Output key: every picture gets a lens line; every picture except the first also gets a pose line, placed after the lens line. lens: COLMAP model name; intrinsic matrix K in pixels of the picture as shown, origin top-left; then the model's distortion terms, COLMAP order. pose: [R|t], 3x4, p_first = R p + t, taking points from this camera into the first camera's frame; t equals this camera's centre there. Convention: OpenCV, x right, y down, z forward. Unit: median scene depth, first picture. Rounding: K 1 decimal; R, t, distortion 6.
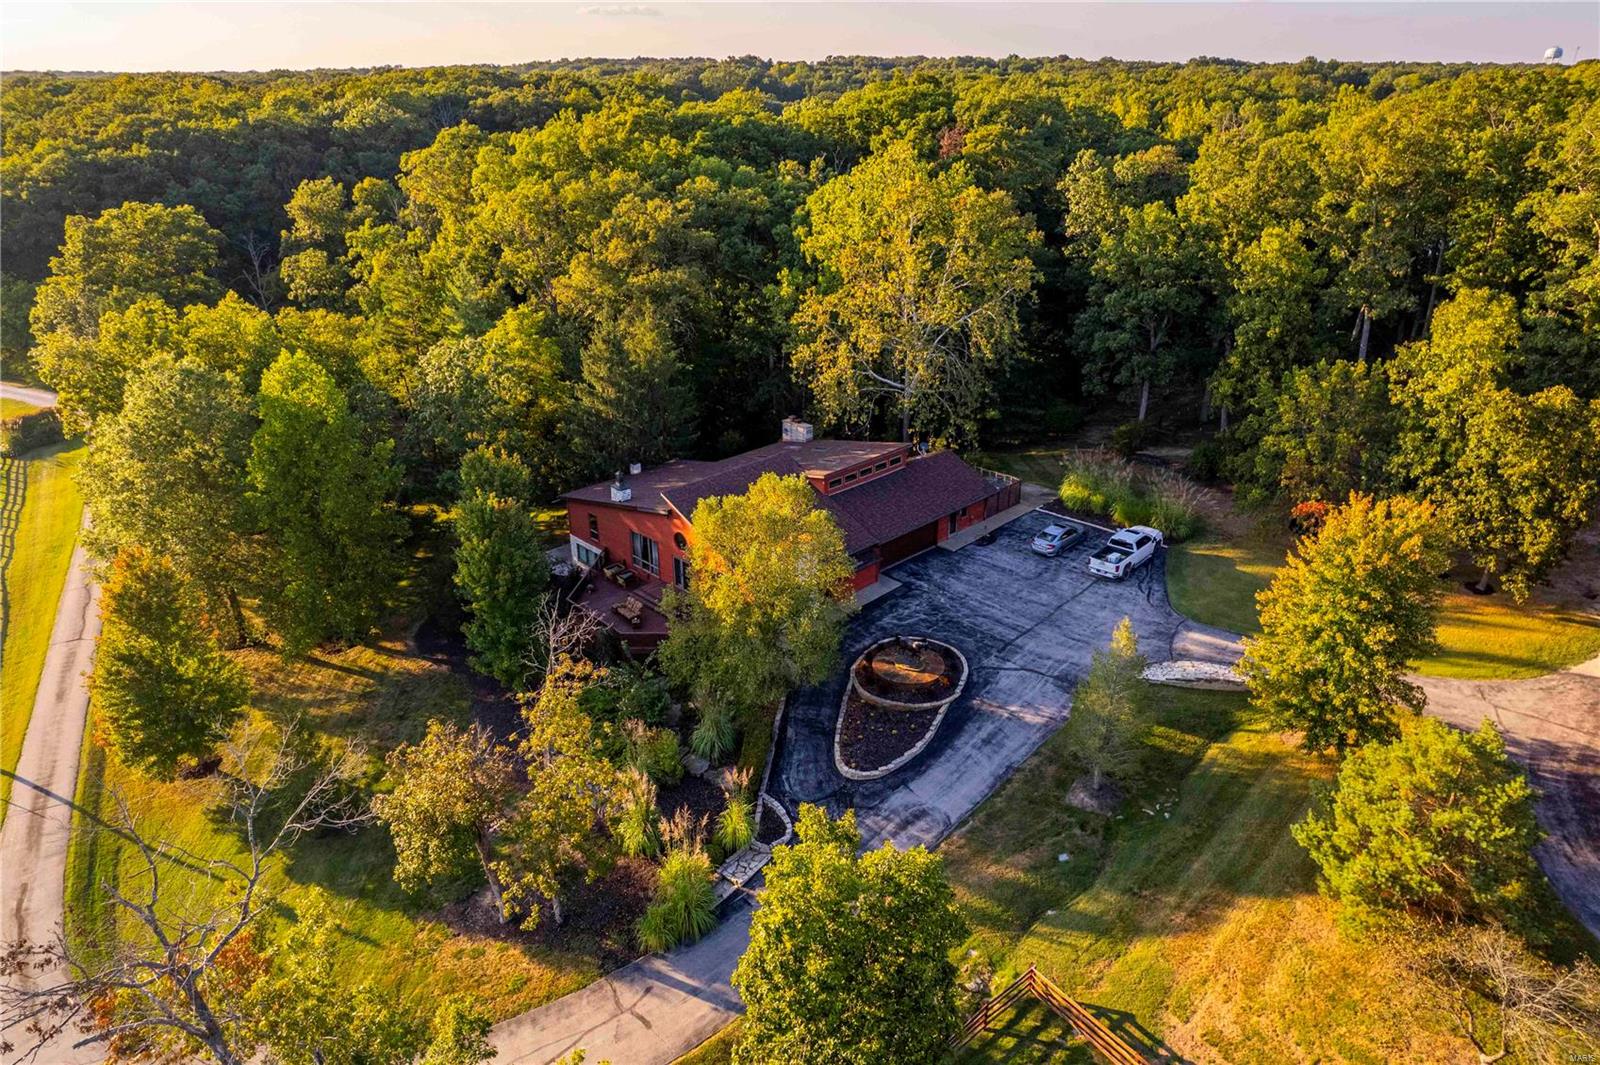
lens RADIAL K [[1063.5, 0, 809.3], [0, 1063.5, 534.5], [0, 0, 1]] dist [-0.063891, 0.052459]
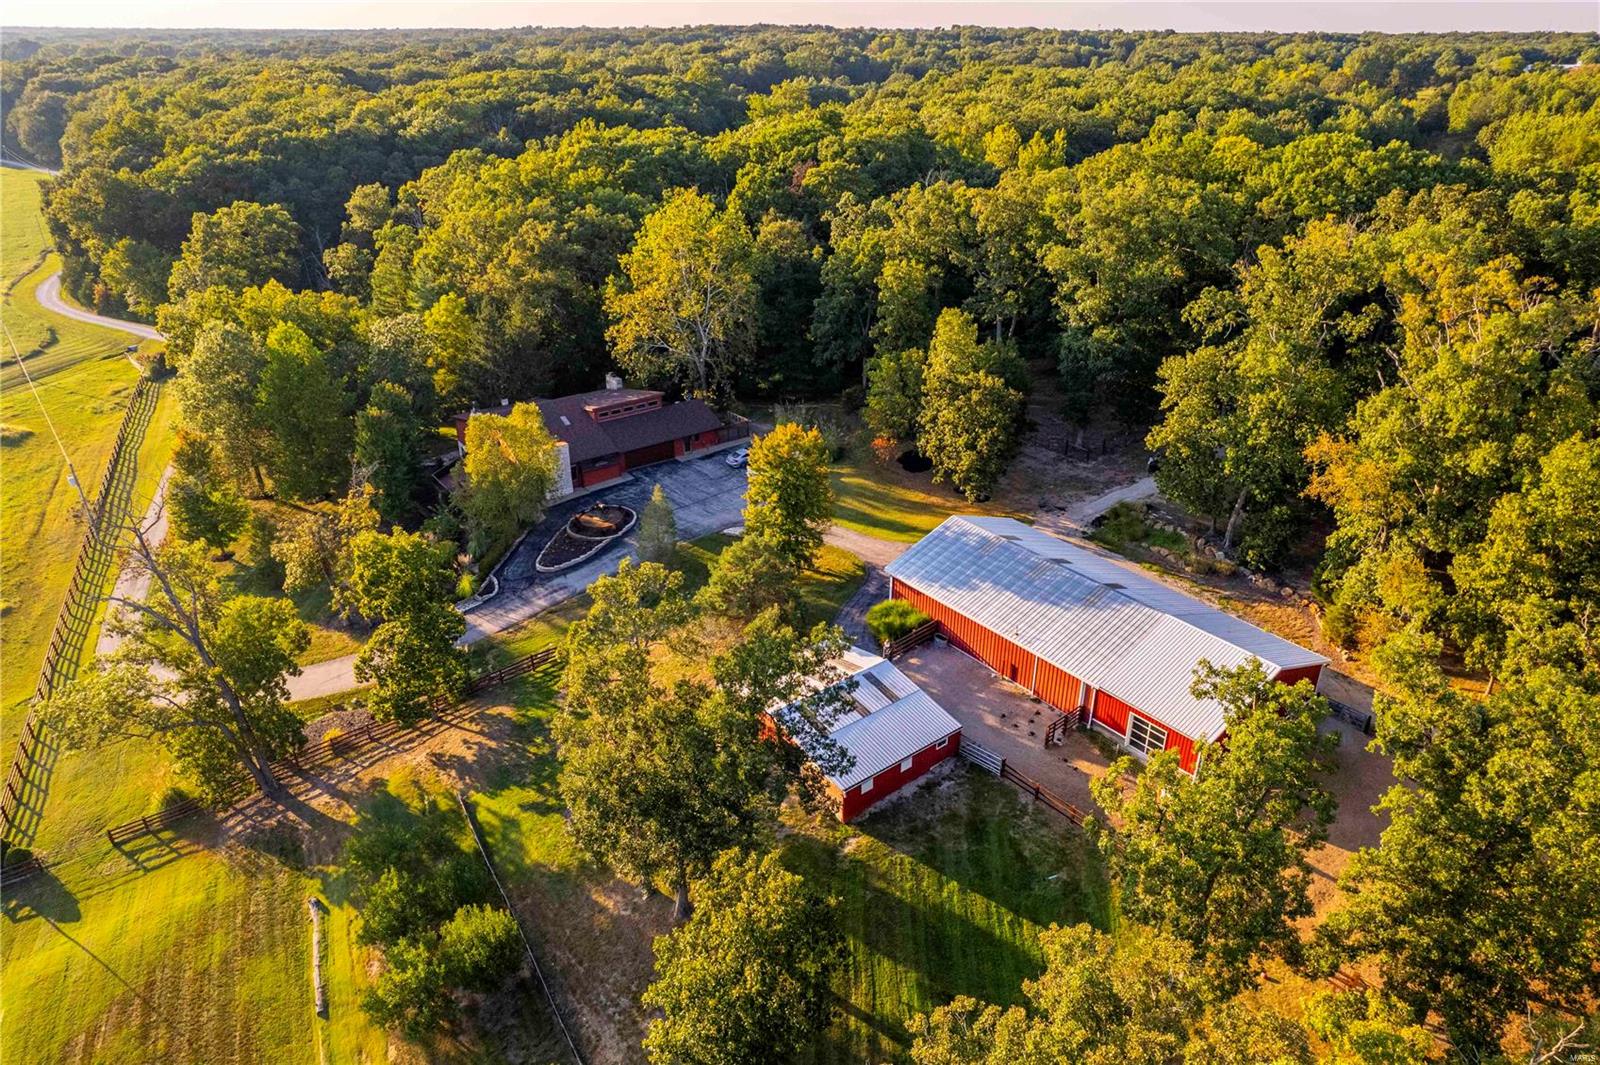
lens RADIAL K [[1063.5, 0, 794.3], [0, 1063.5, 532.1], [0, 0, 1]] dist [-0.063891, 0.052459]
pose [[0.990678, 0.059486, -0.122553, 0.417509], [-0.055367, 0.997790, 0.036745, 0.043886], [0.124468, -0.029617, 0.991782, -0.451429]]
